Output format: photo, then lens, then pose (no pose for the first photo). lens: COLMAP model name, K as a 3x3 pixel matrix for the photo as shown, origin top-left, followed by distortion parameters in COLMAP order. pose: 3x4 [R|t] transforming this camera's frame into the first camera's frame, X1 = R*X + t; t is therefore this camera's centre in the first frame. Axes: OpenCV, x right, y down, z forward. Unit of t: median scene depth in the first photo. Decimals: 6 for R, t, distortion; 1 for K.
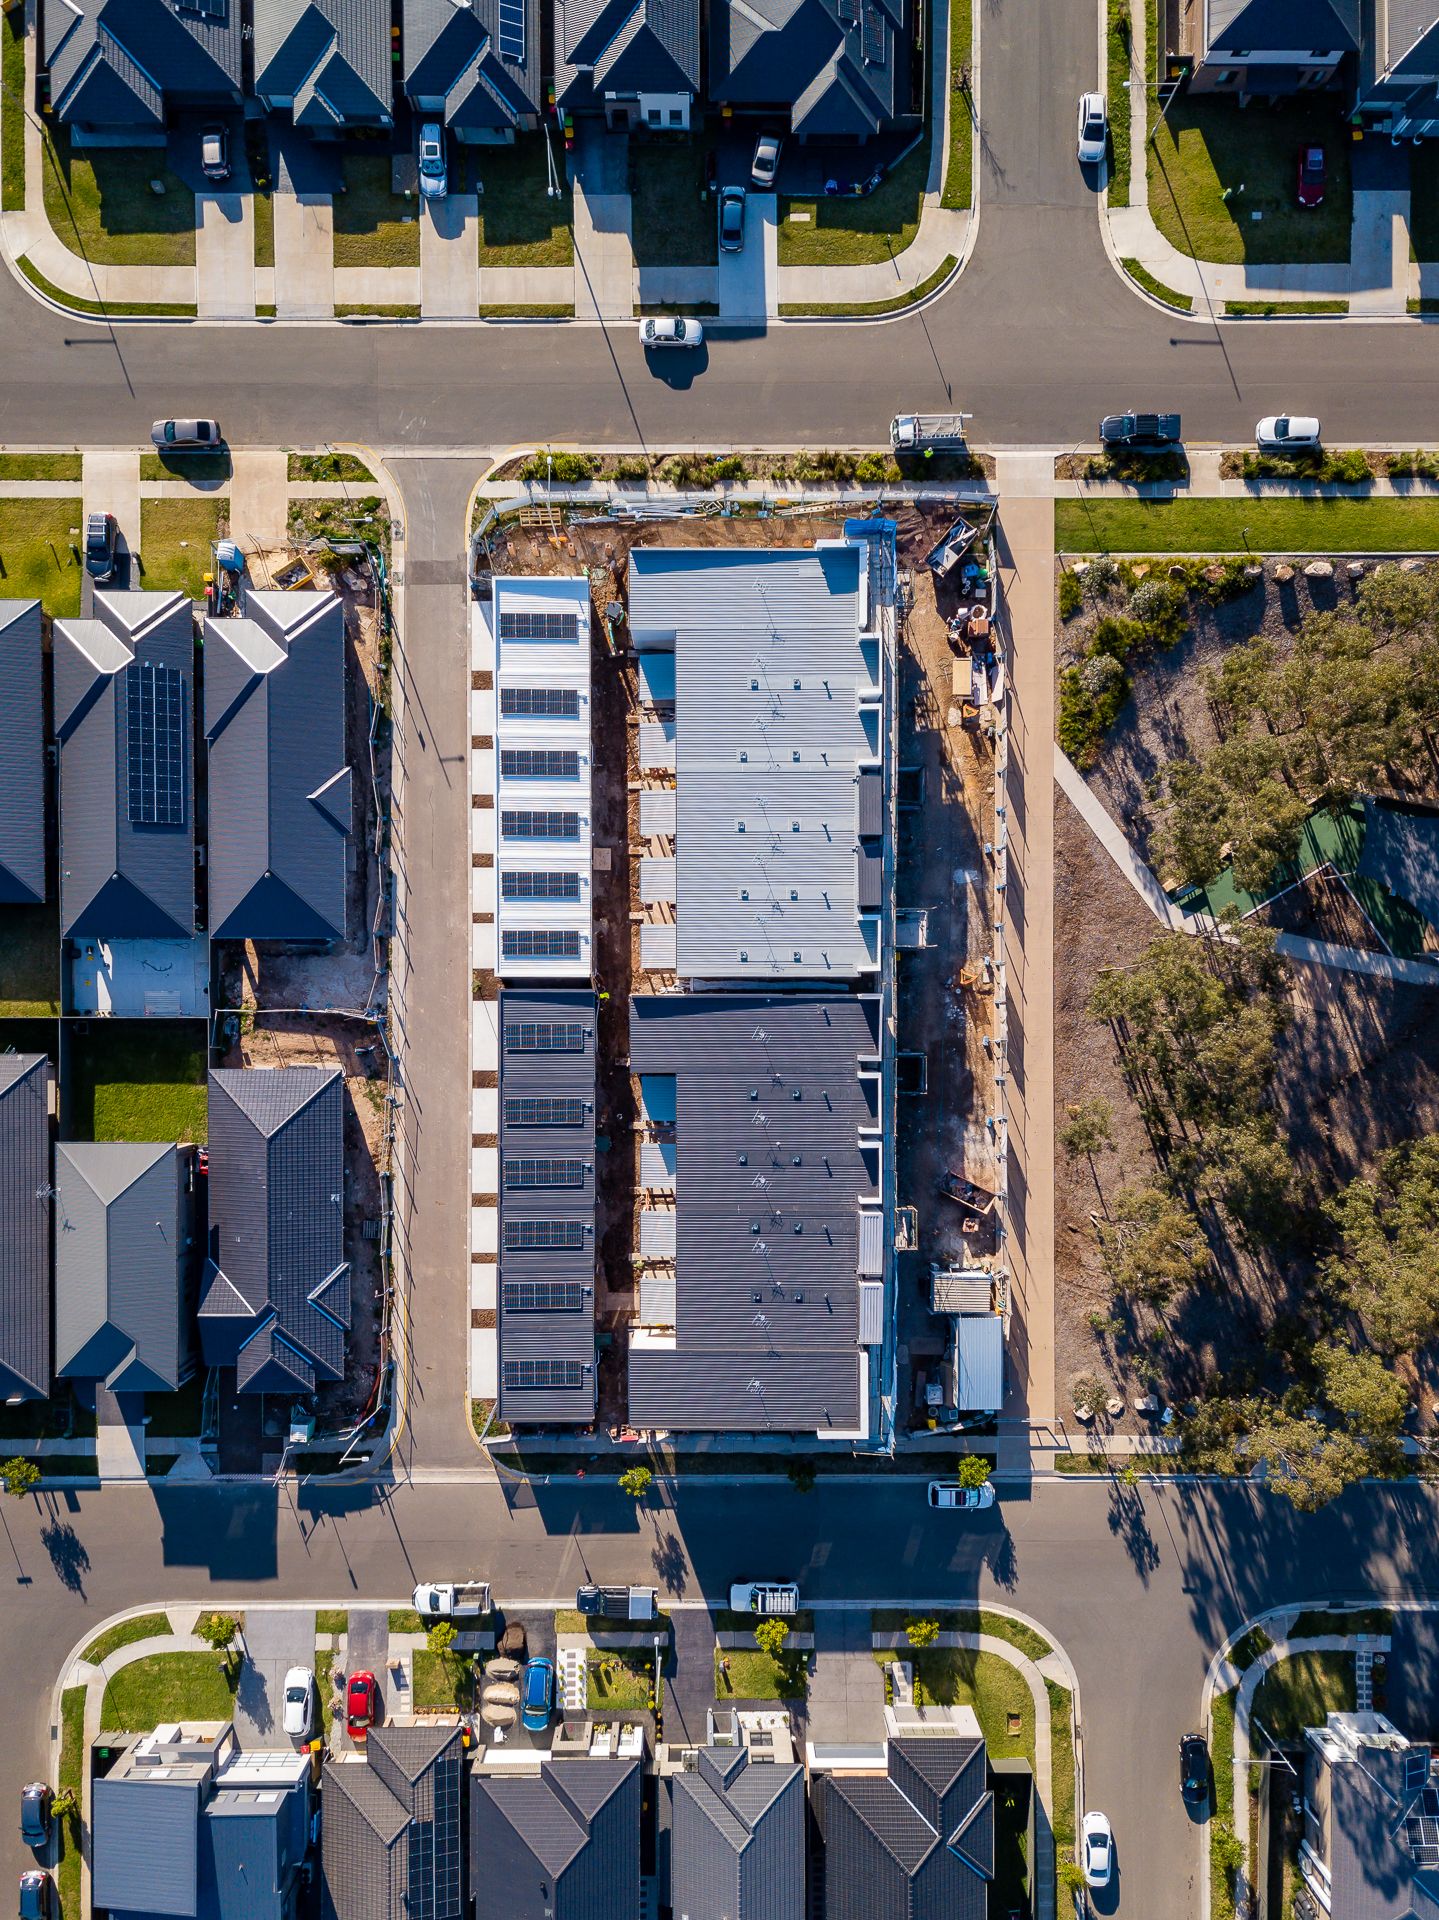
lens RADIAL K [[1497.2, 0, 717.5], [0, 1497.2, 1024.1], [0, 0, 1]] dist [0.026094, 0.007160]
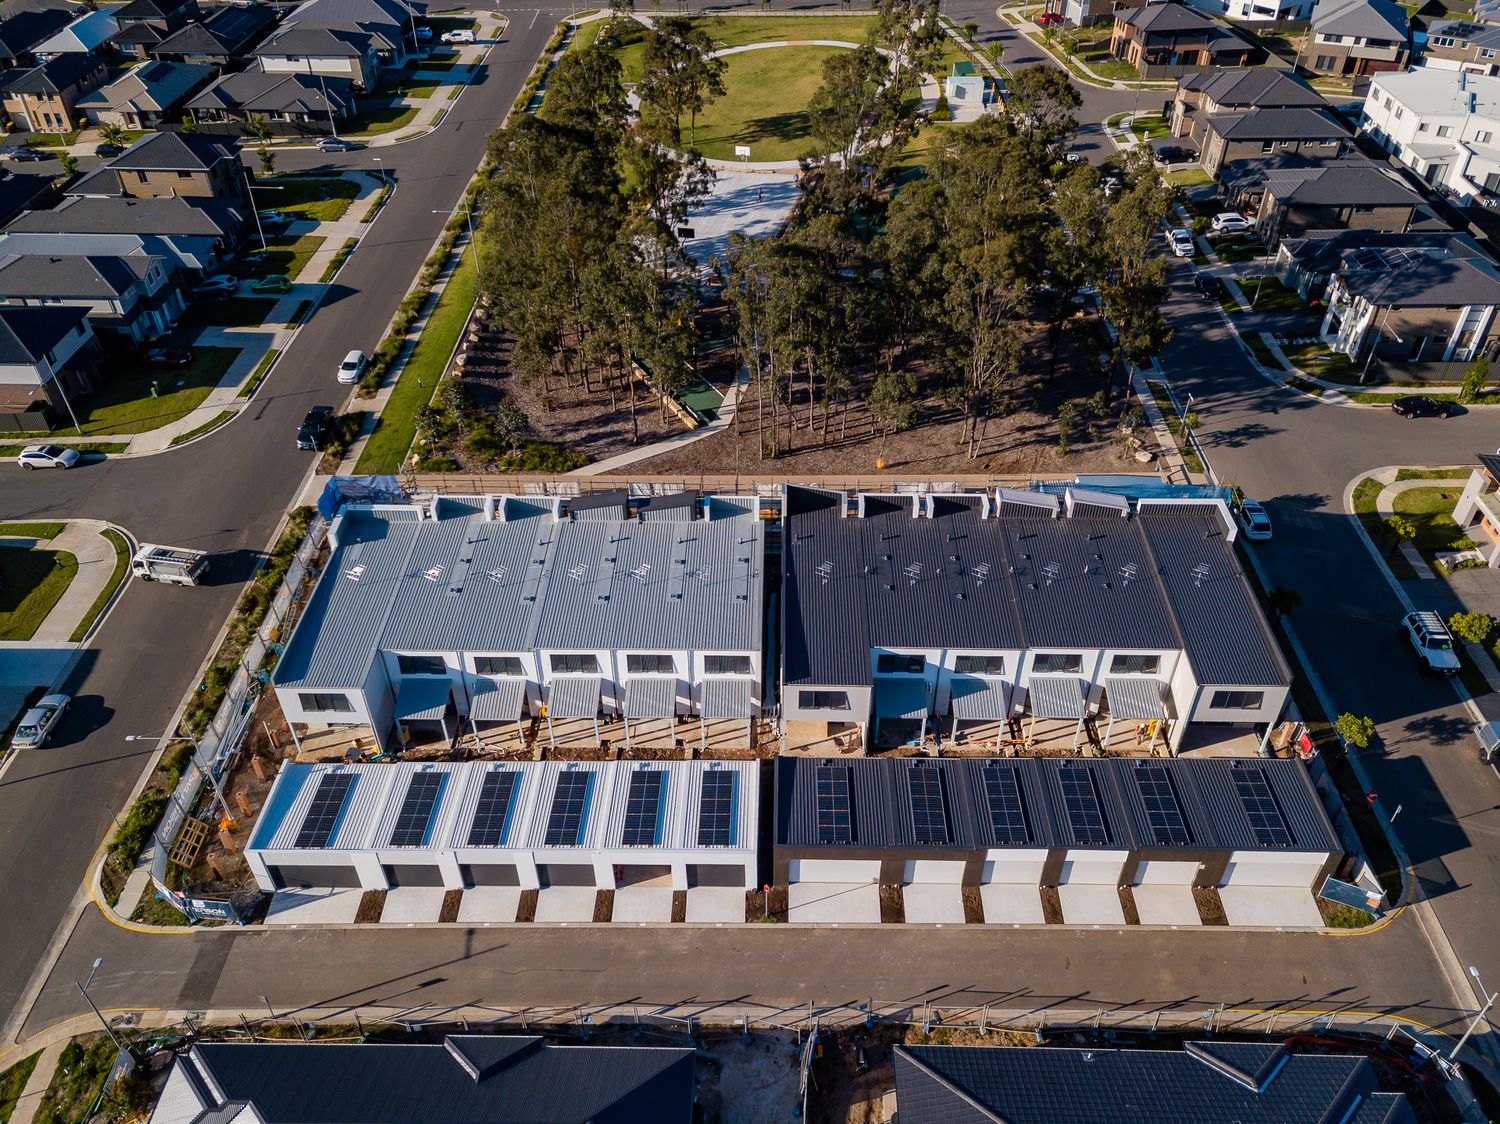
lens RADIAL K [[1155.3, 0, 759.5], [0, 1155.3, 557.1], [0, 0, 1]] dist [0.035984, -0.010514]
pose [[0.017308, -0.639232, 0.768819, -0.495054], [0.999571, -0.007092, -0.028400, -0.012186], [0.023607, 0.768981, 0.638835, 0.487588]]
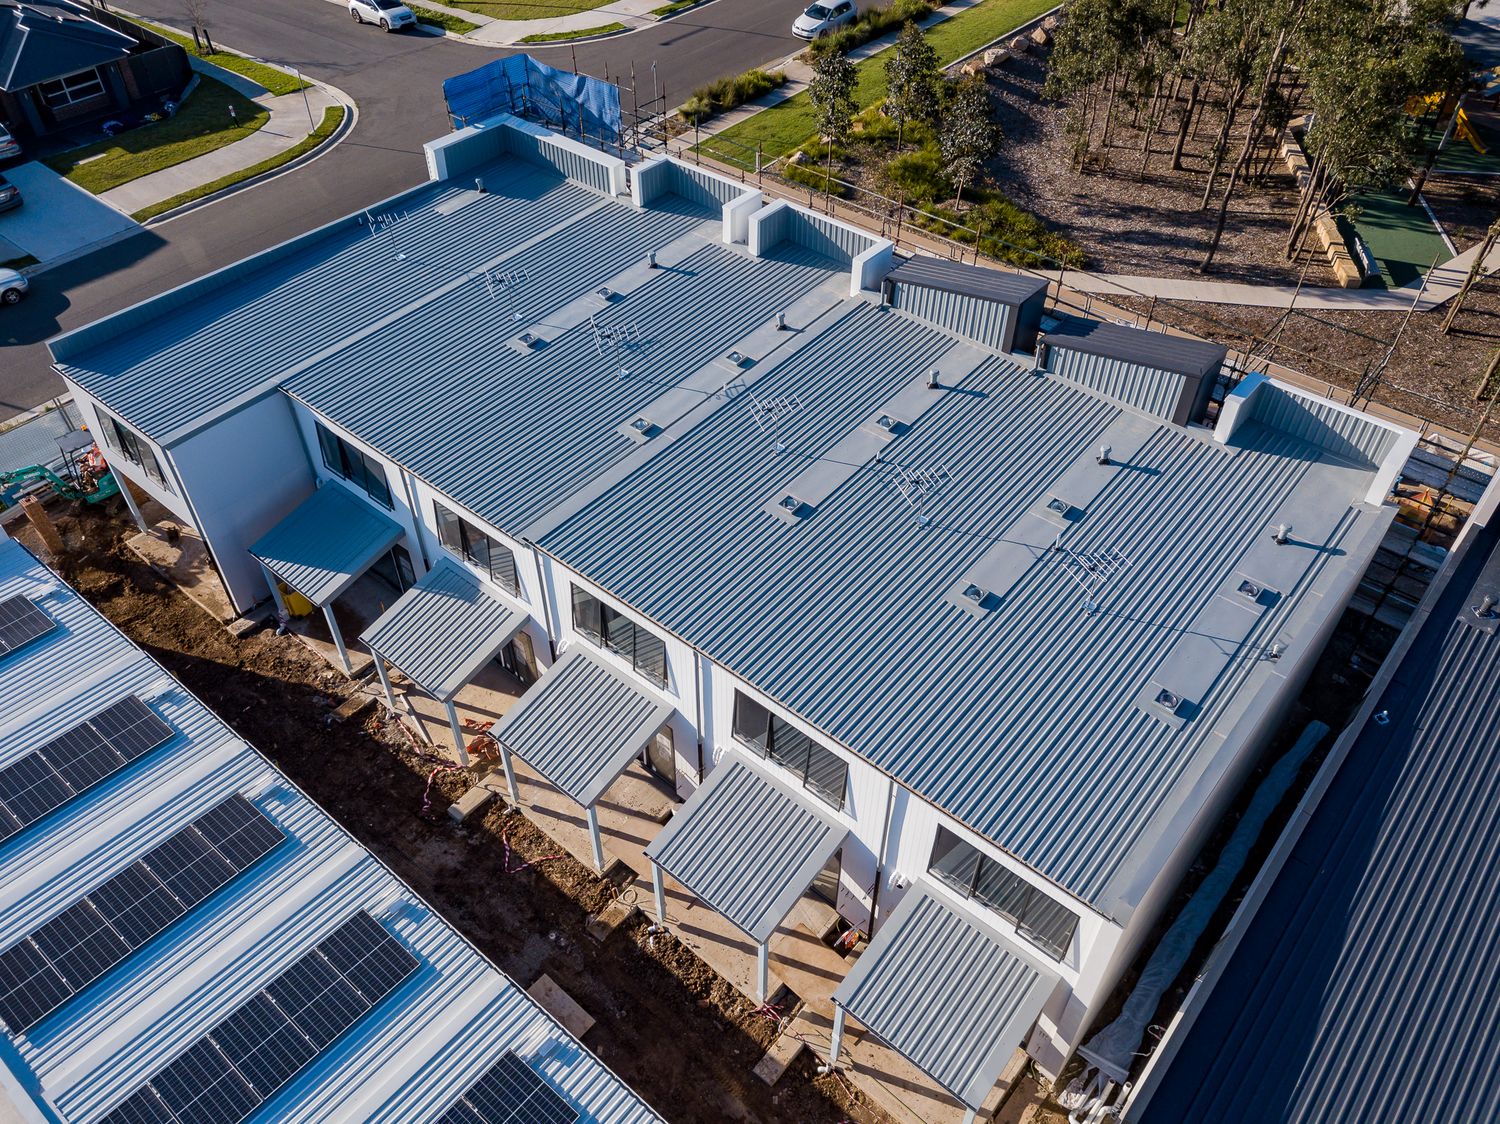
lens RADIAL K [[1148.0, 0, 759.5], [0, 1148.0, 556.3], [0, 0, 1]] dist [0.023935, 0.006501]
pose [[0.638975, -0.532892, 0.554741, -0.125421], [0.769086, 0.428748, -0.474006, -0.014313], [0.014750, 0.729521, 0.683799, 0.788915]]
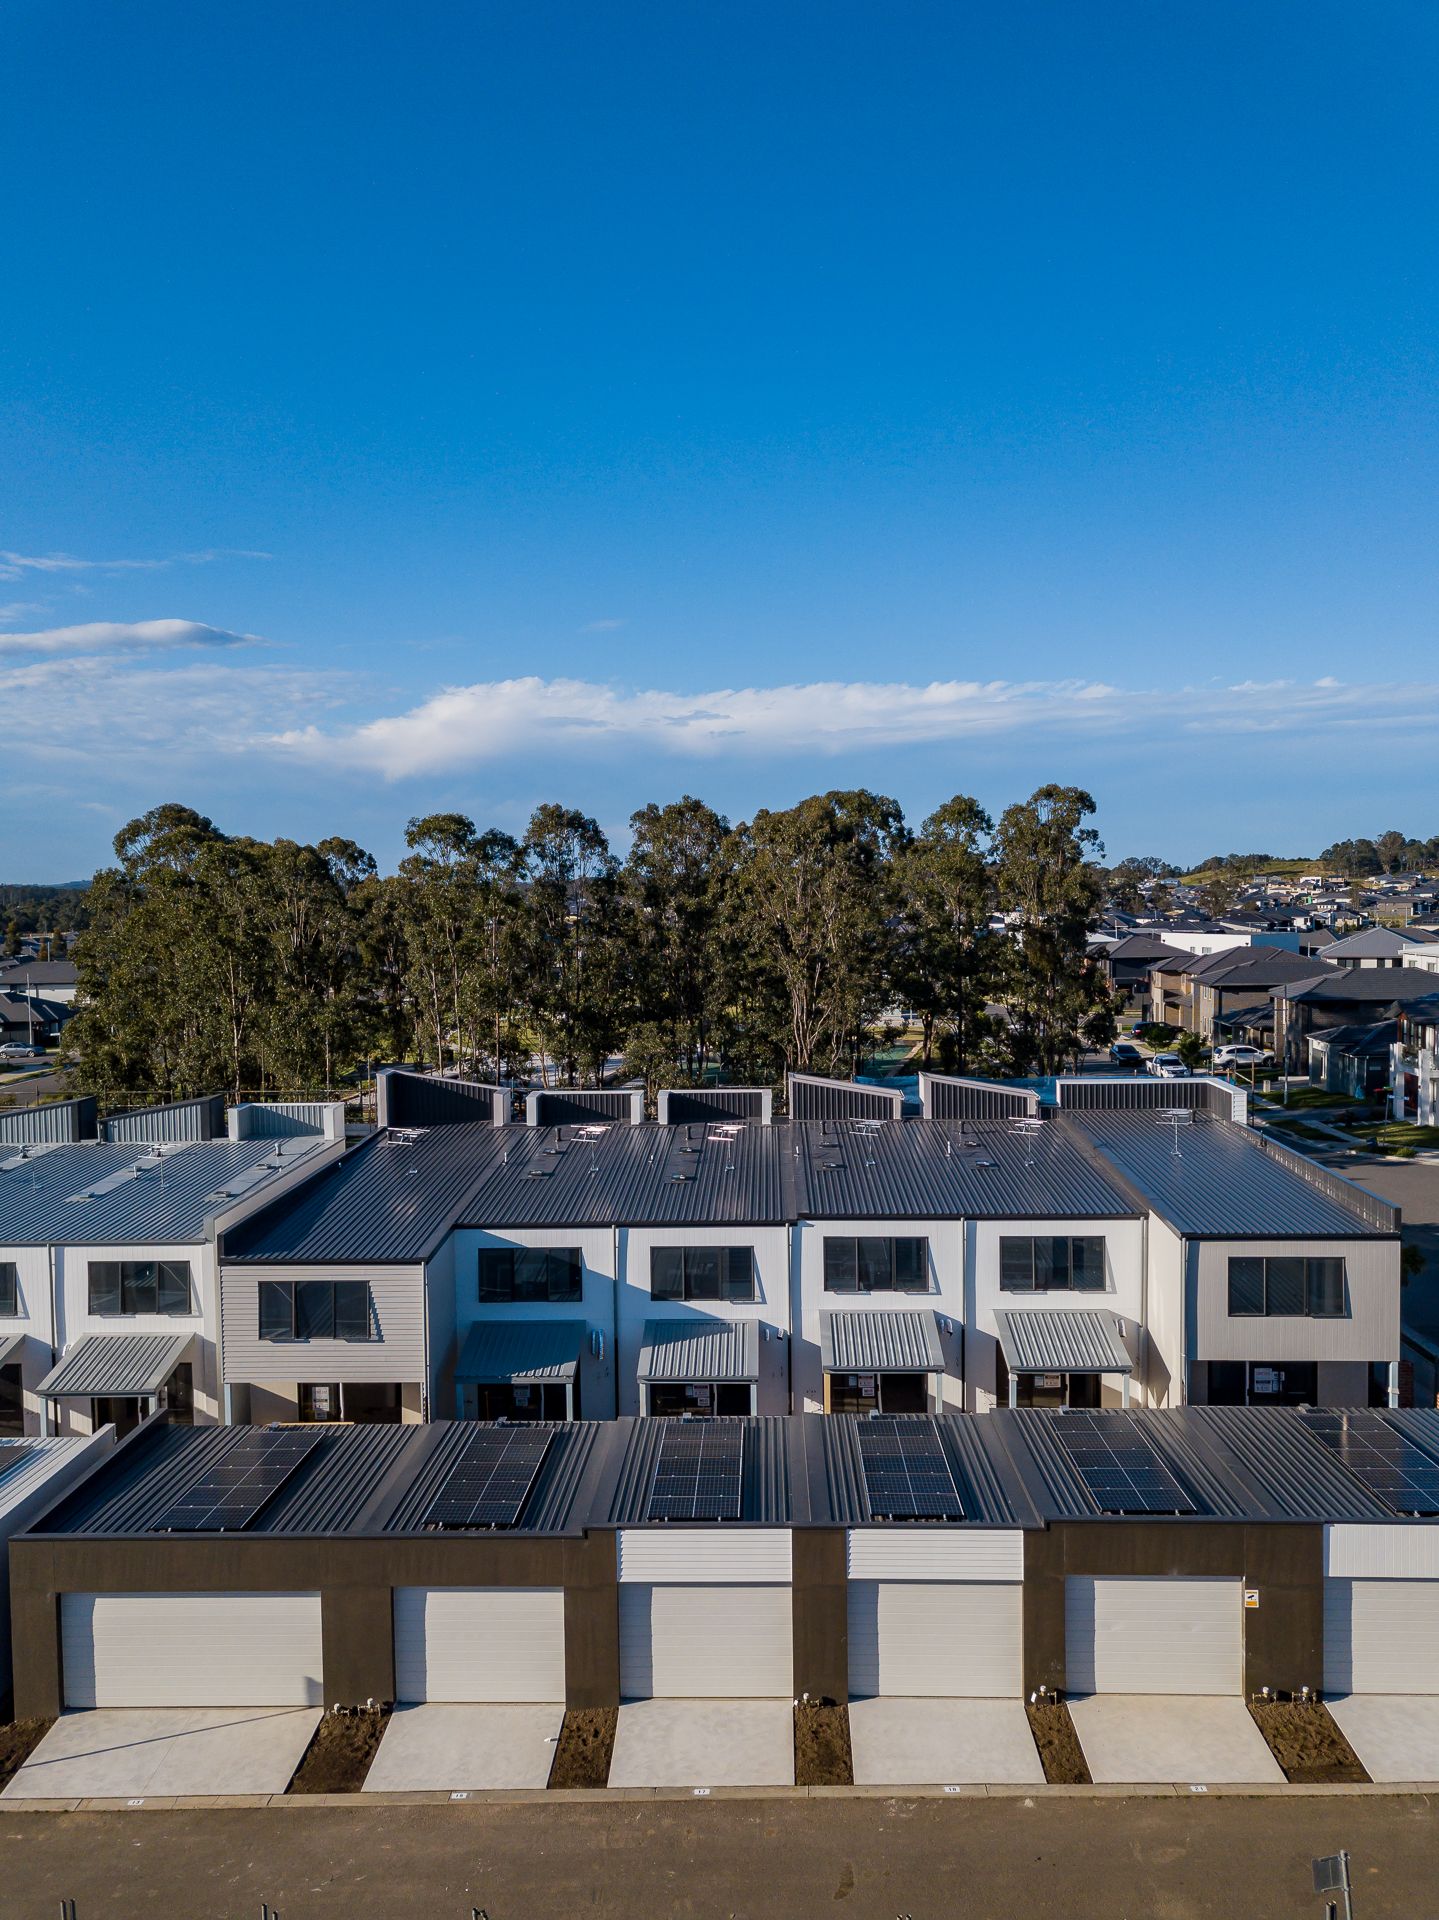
lens RADIAL K [[1461.9, 0, 719.5], [0, 1461.9, 960.0], [0, 0, 1]] dist [0.017660, 0.018326]
pose [[0.033368, -0.066170, 0.997250, -0.388317], [0.998808, -0.033361, -0.035633, 0.113670], [0.035627, 0.997250, 0.064978, 0.856184]]
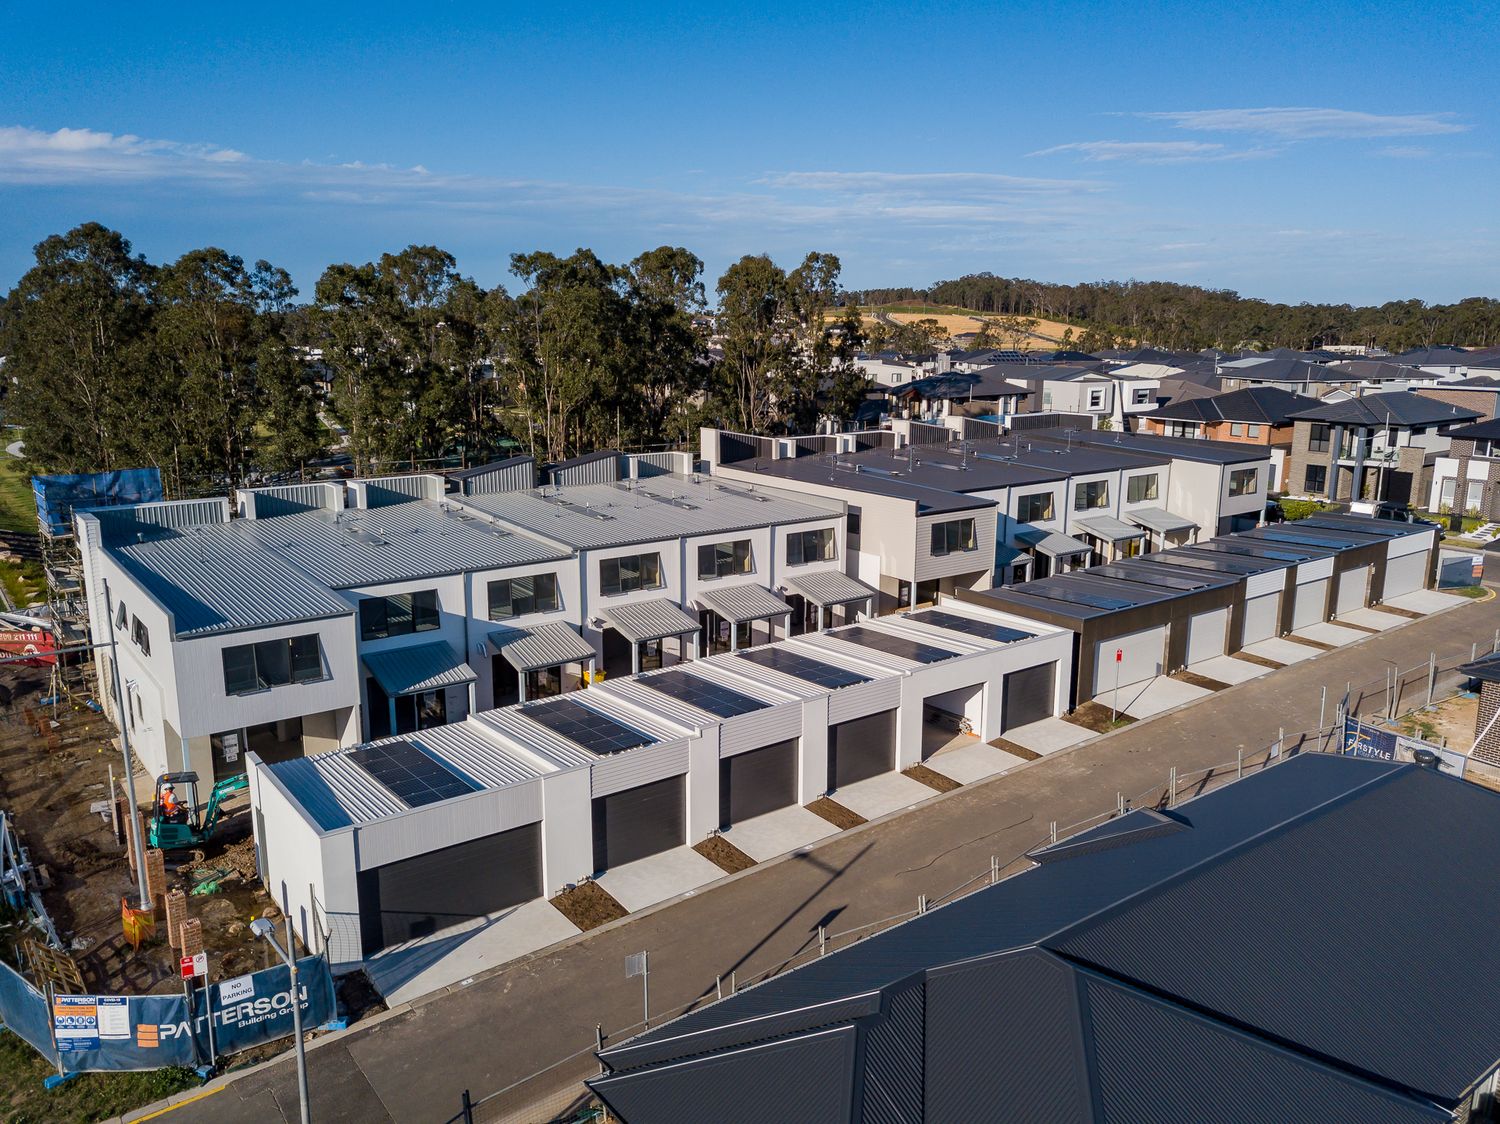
lens RADIAL K [[1155.3, 0, 759.5], [0, 1155.3, 557.1], [0, 0, 1]] dist [0.035984, -0.010514]
pose [[-0.608843, -0.170383, 0.774778, -0.387210], [0.793244, -0.141357, 0.592268, -0.354197], [0.008608, 0.975186, 0.221219, 0.855784]]
